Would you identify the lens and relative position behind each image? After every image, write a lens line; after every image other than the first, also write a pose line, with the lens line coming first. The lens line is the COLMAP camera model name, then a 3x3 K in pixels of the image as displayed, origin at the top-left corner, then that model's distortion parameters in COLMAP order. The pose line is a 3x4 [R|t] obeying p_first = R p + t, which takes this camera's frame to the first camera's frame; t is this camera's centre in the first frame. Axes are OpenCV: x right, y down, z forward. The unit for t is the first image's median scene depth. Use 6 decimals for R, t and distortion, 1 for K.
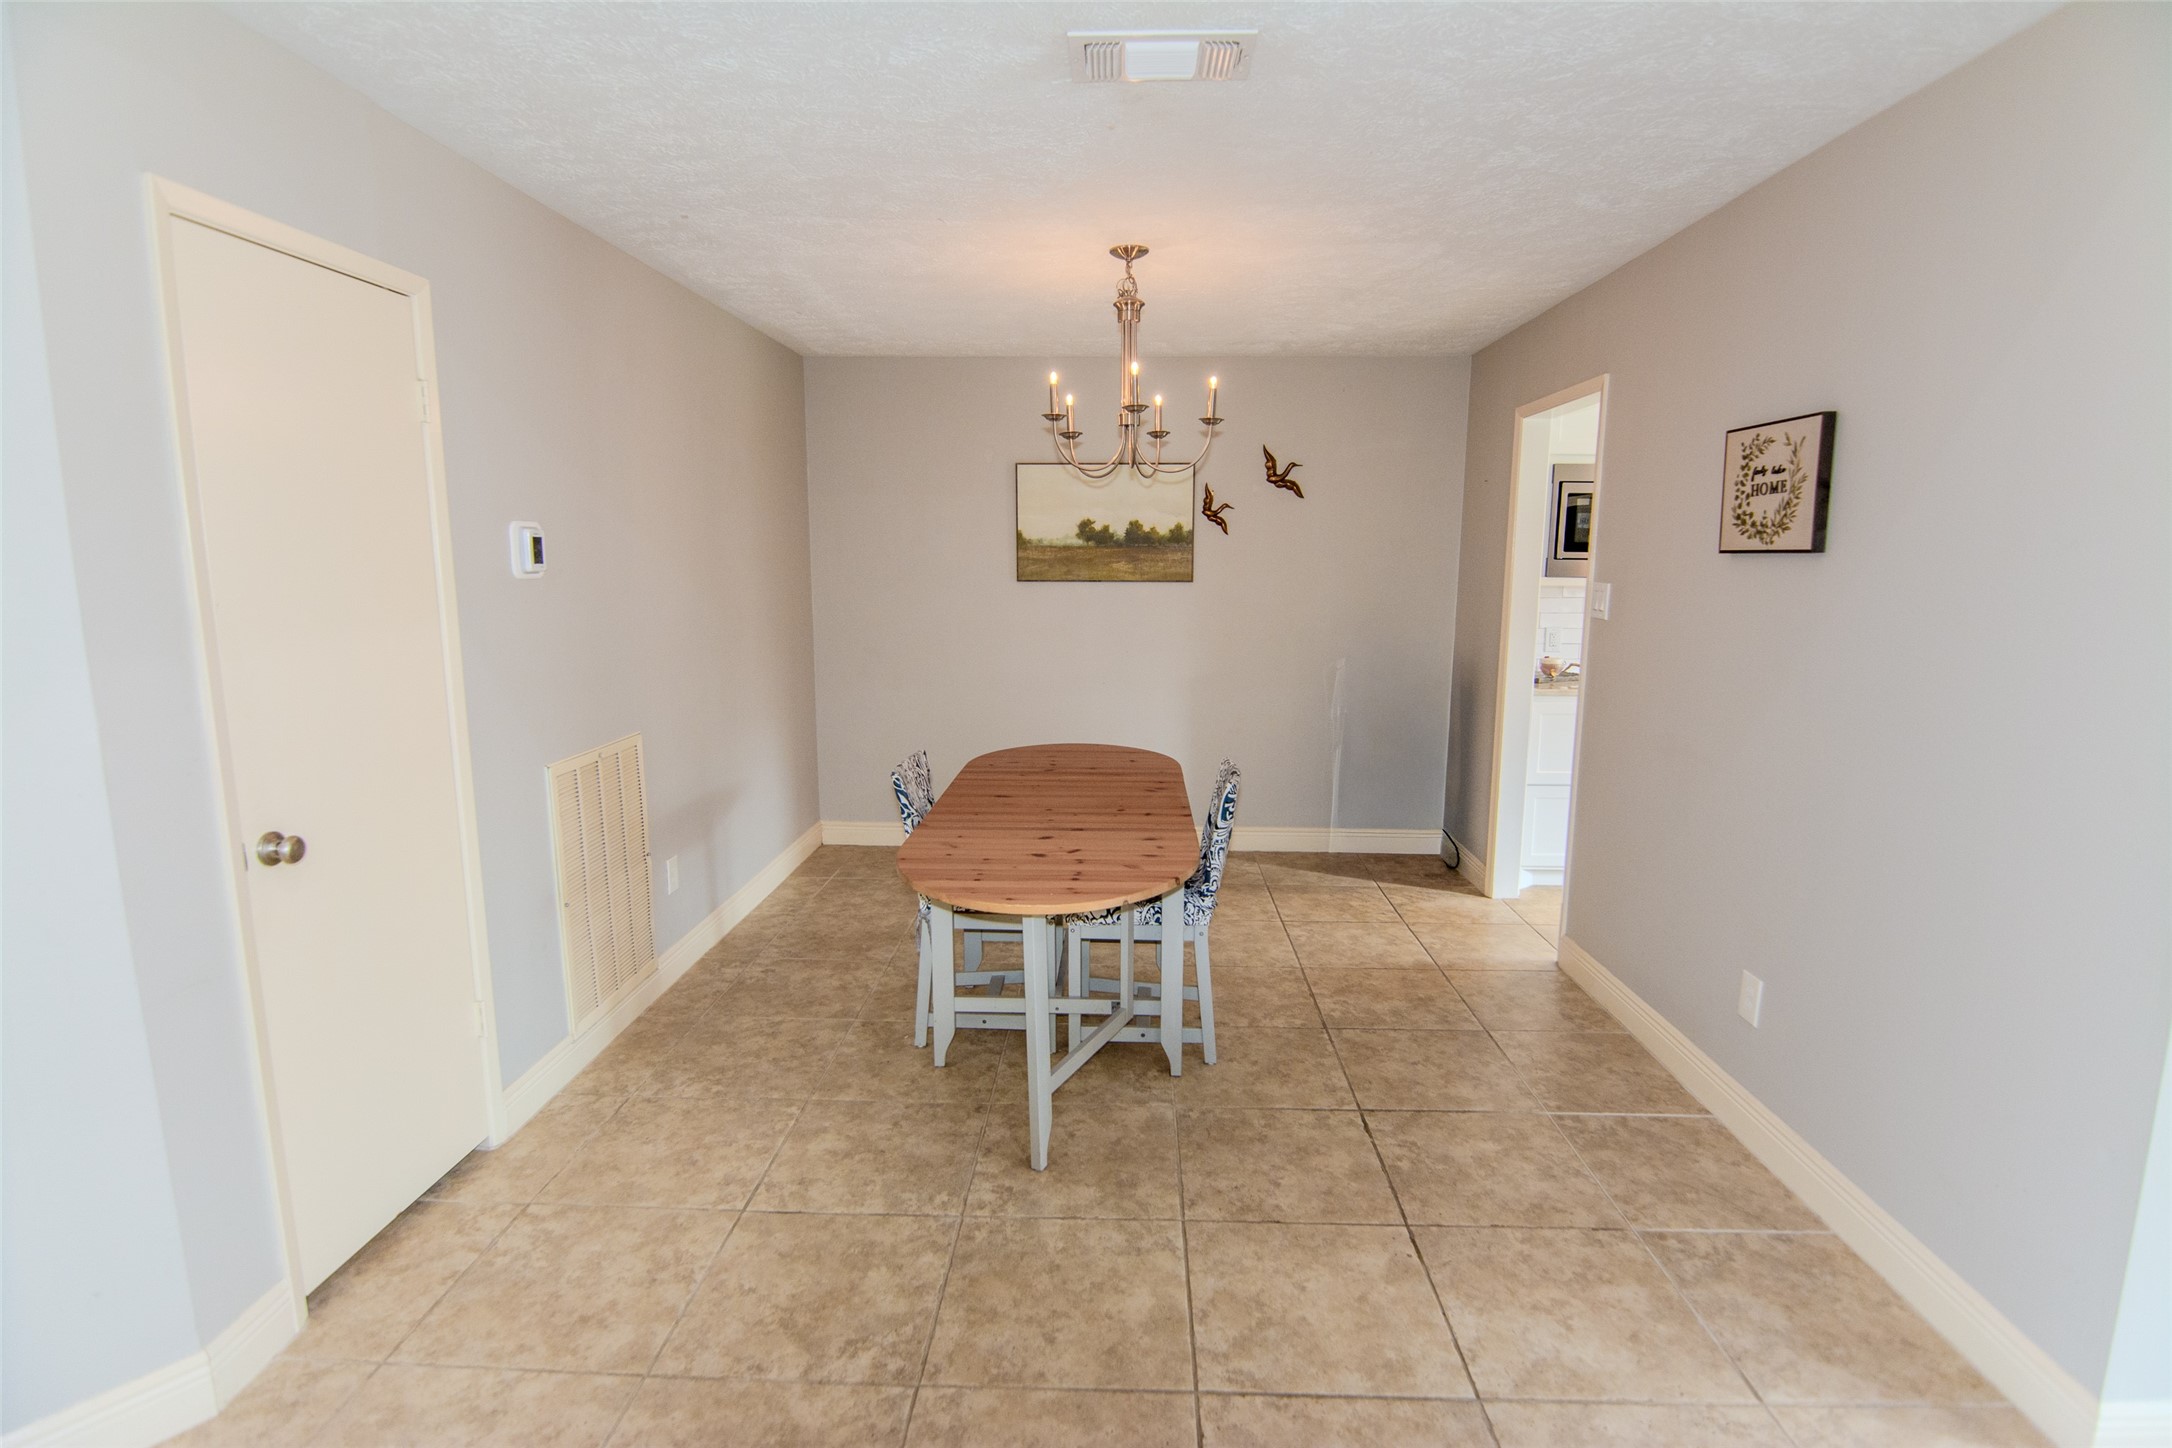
lens RADIAL K [[1059.2, 0, 1104.5], [0, 1059.2, 714.6], [0, 0, 1]] dist [-0.008446, -0.009415]
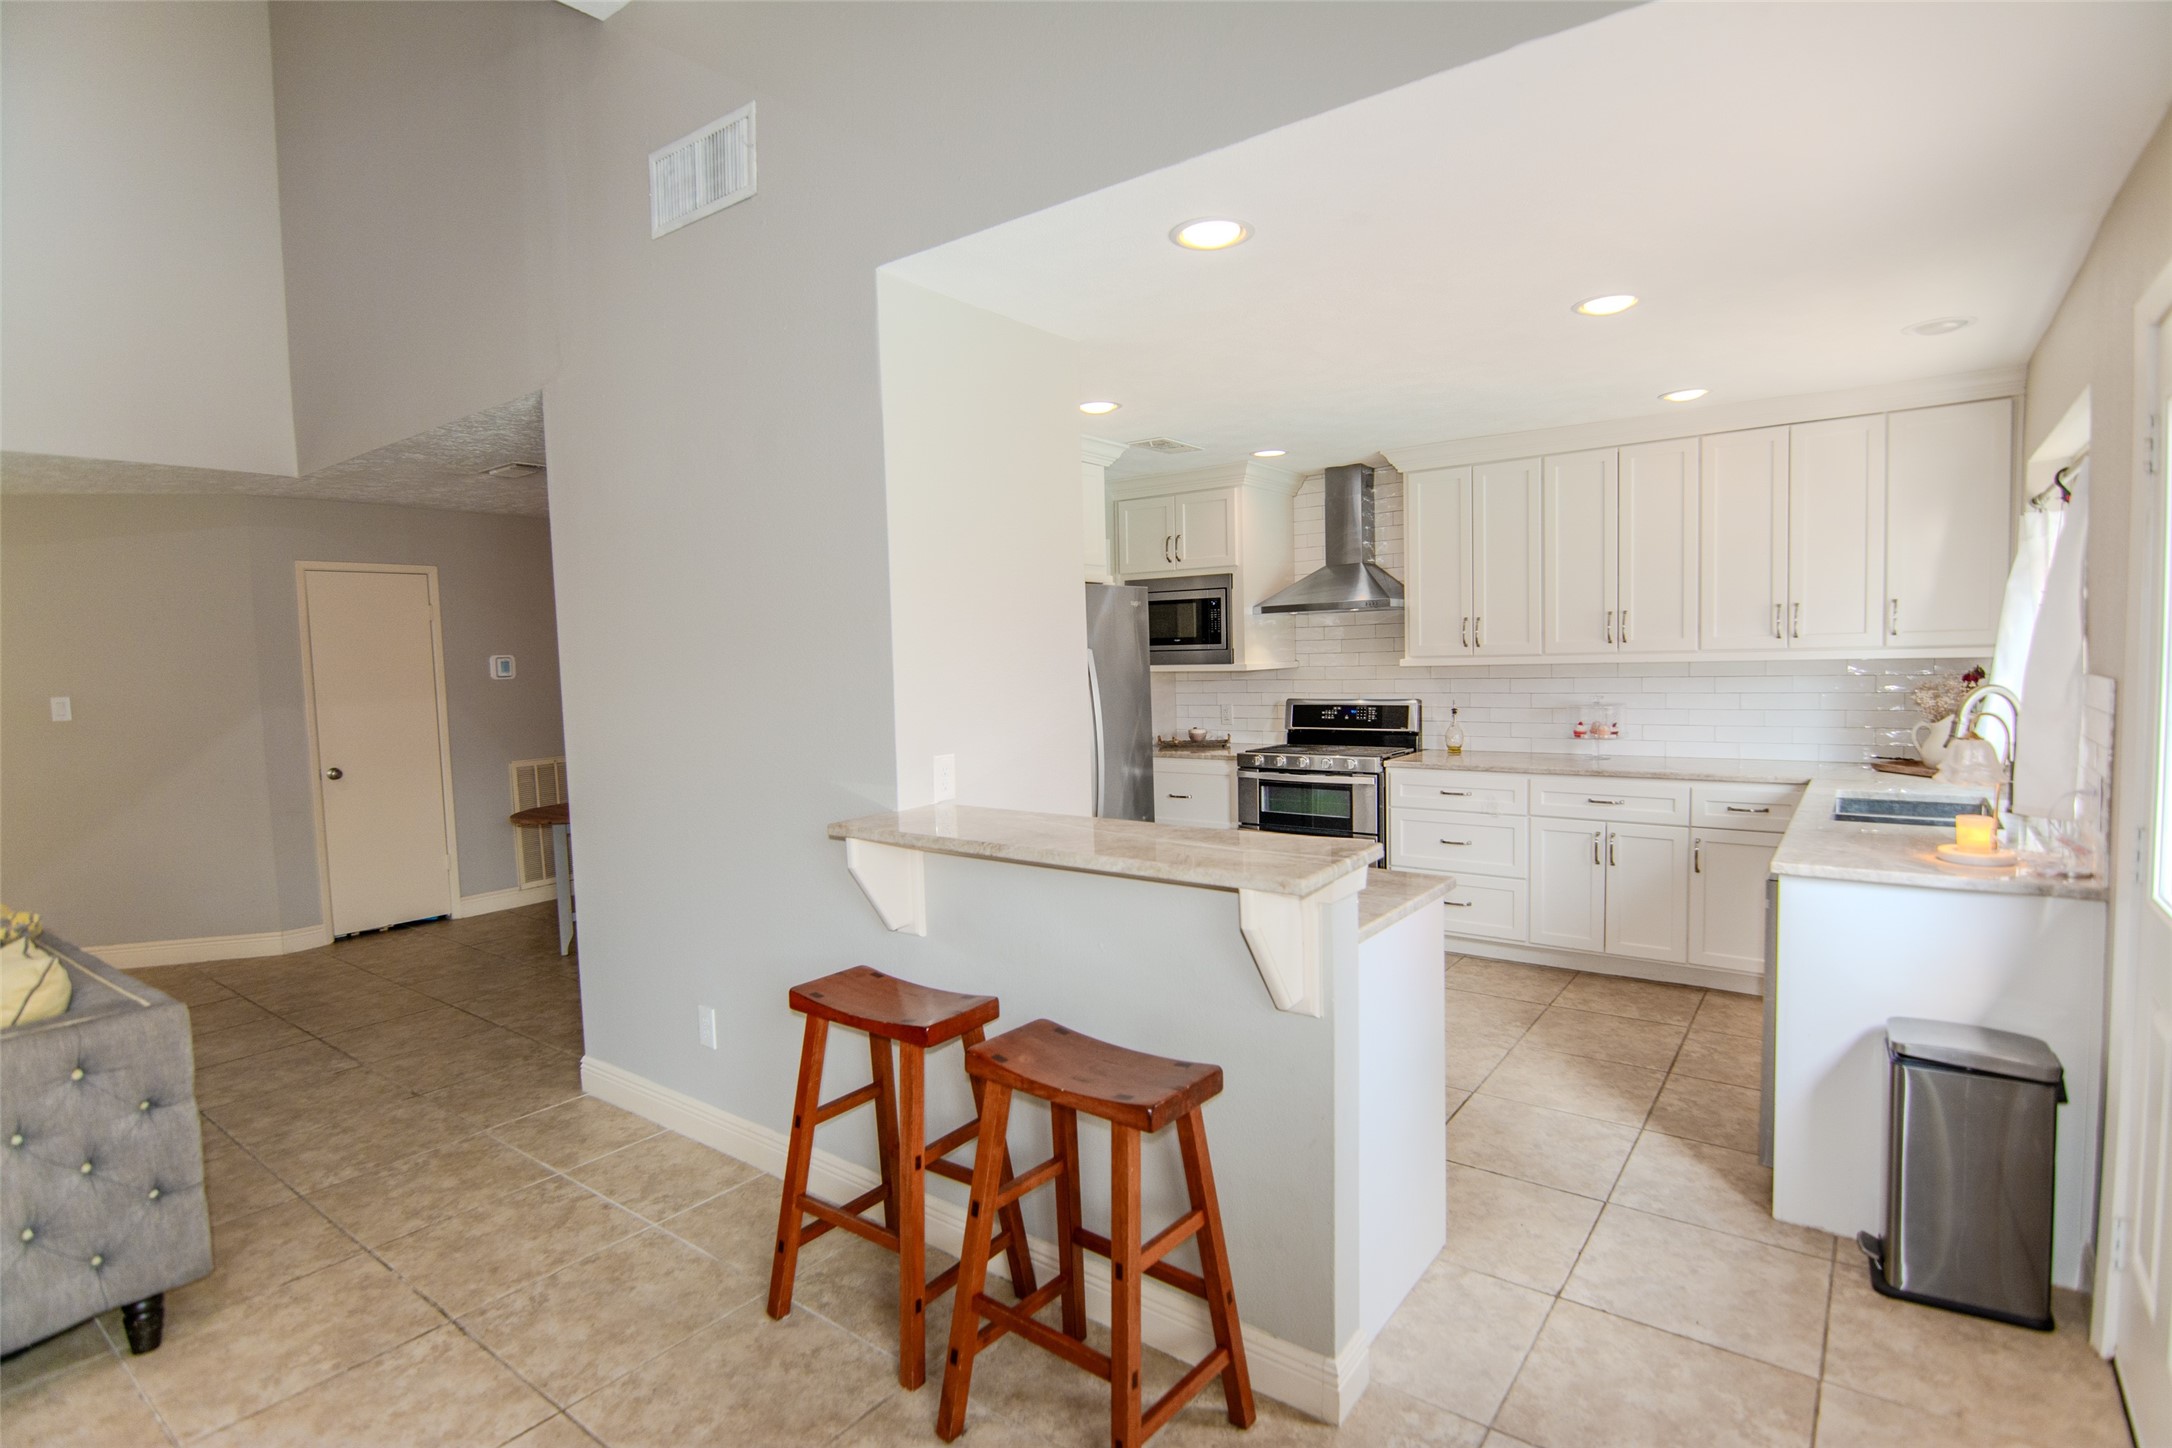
lens RADIAL K [[1059.2, 0, 1103.1], [0, 1059.2, 720.6], [0, 0, 1]] dist [-0.008446, -0.009415]
pose [[0.820853, 0.010580, -0.571041, 1.831450], [-0.051566, 0.997118, -0.055651, 0.021216], [0.568806, 0.075128, 0.819033, -0.138187]]
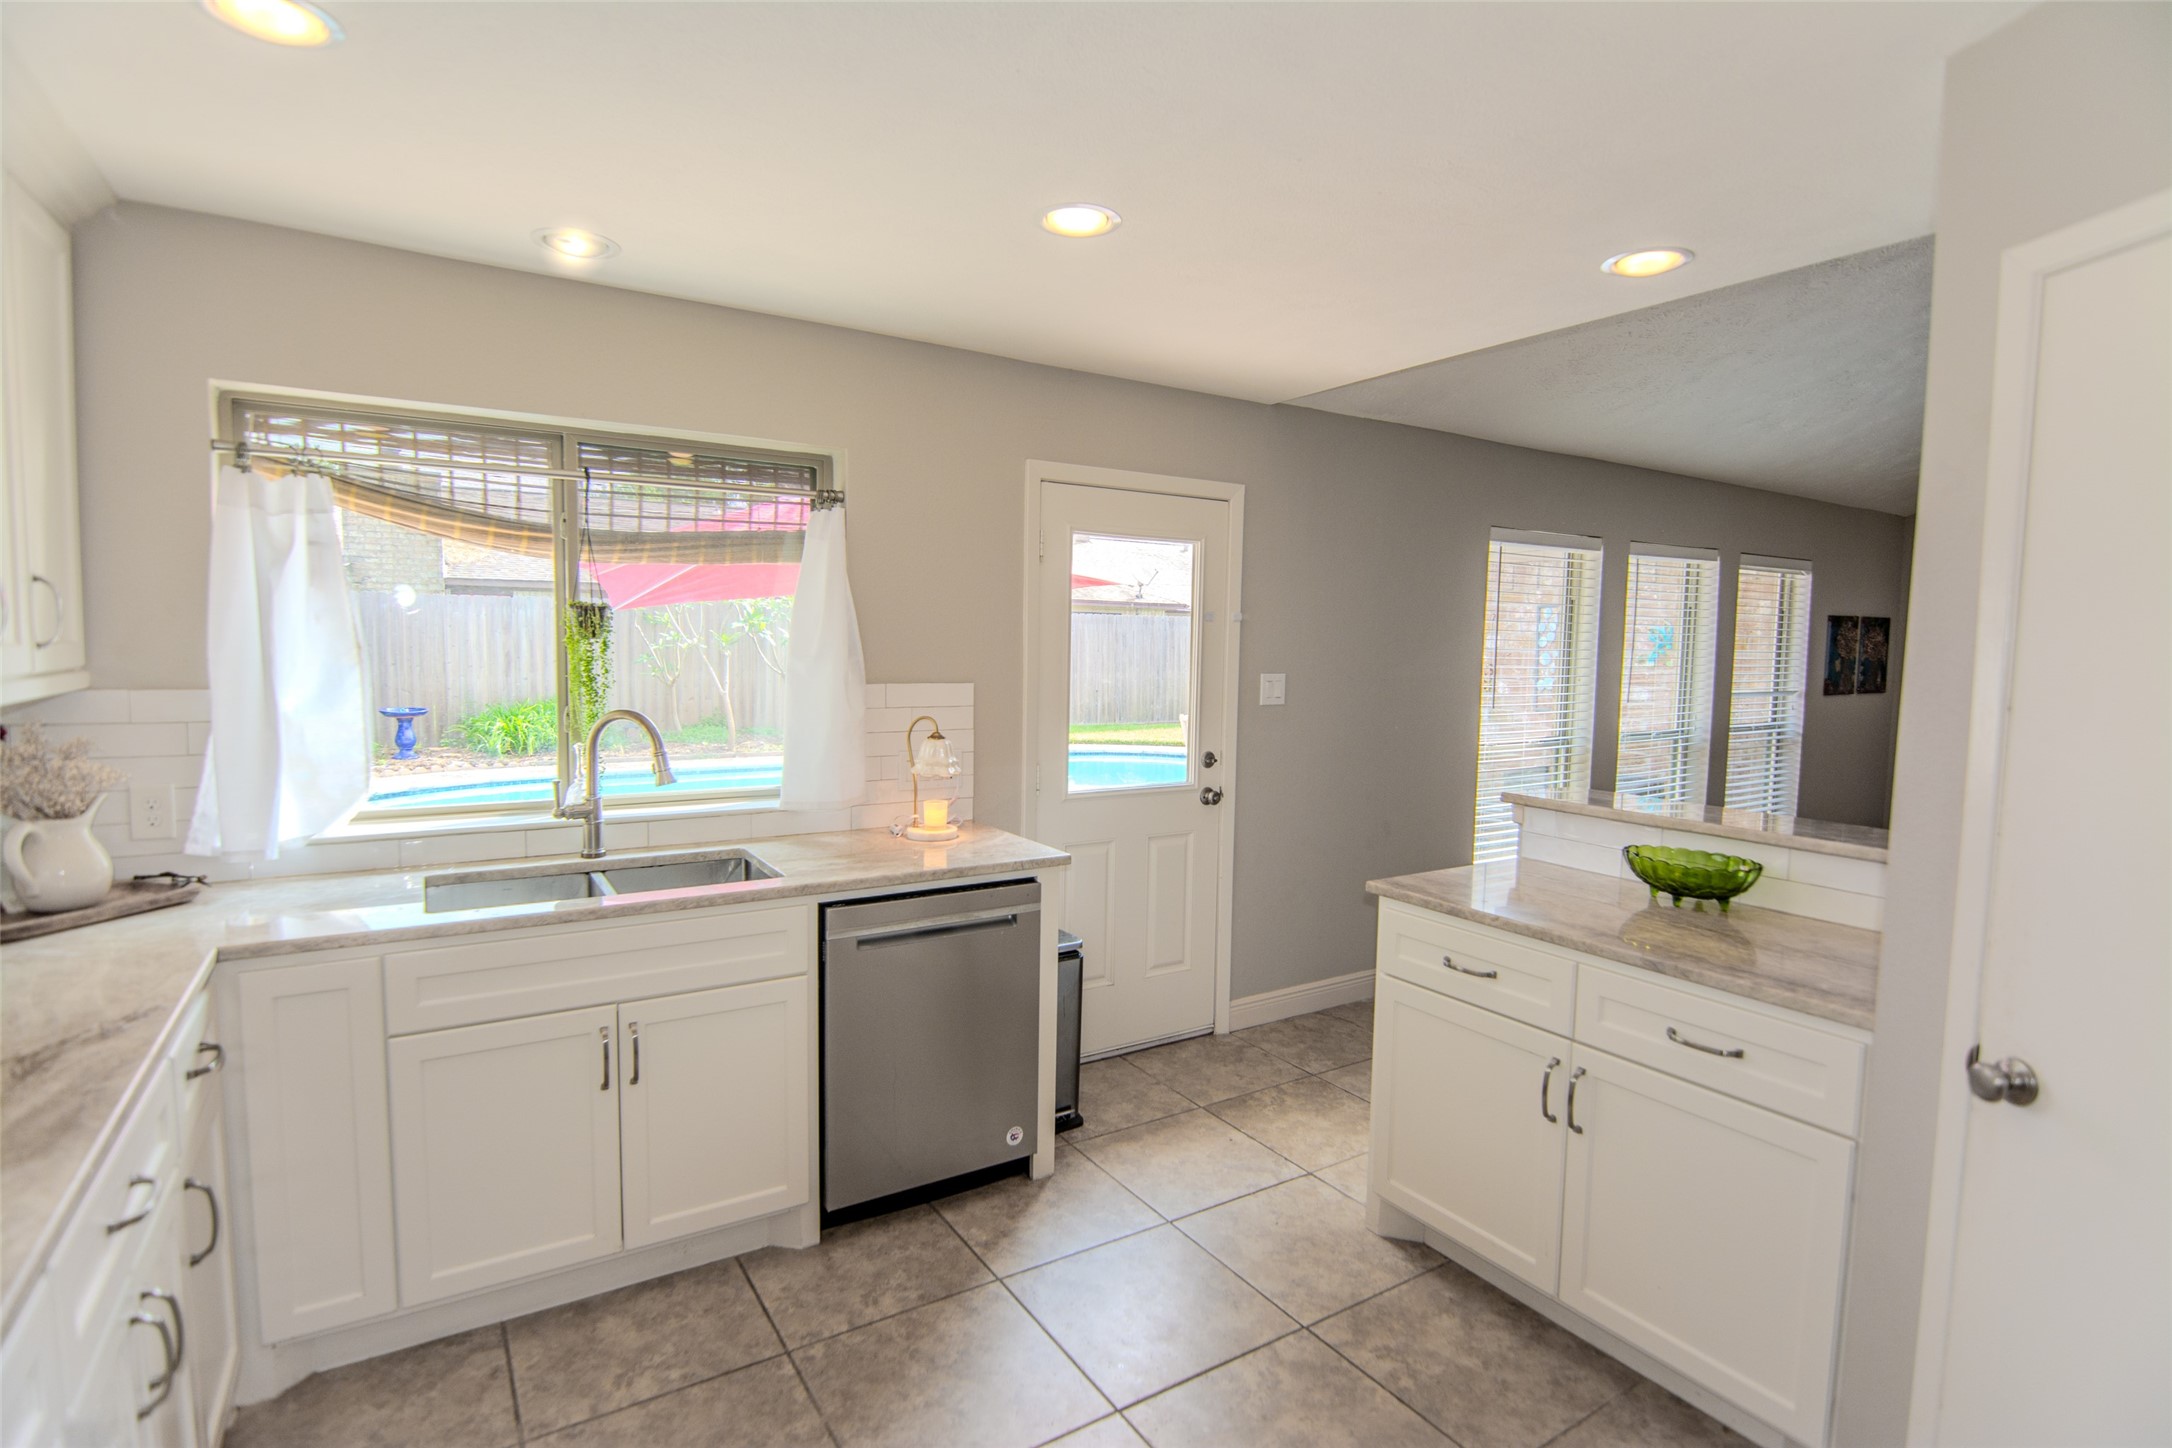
lens RADIAL K [[1059.2, 0, 1086.8], [0, 1059.2, 717.5], [0, 0, 1]] dist [-0.008446, -0.009415]
pose [[-0.557959, -0.077139, 0.826275, 0.933115], [0.099439, 0.982282, 0.158852, -0.231273], [-0.823889, 0.170797, -0.540403, 1.474959]]
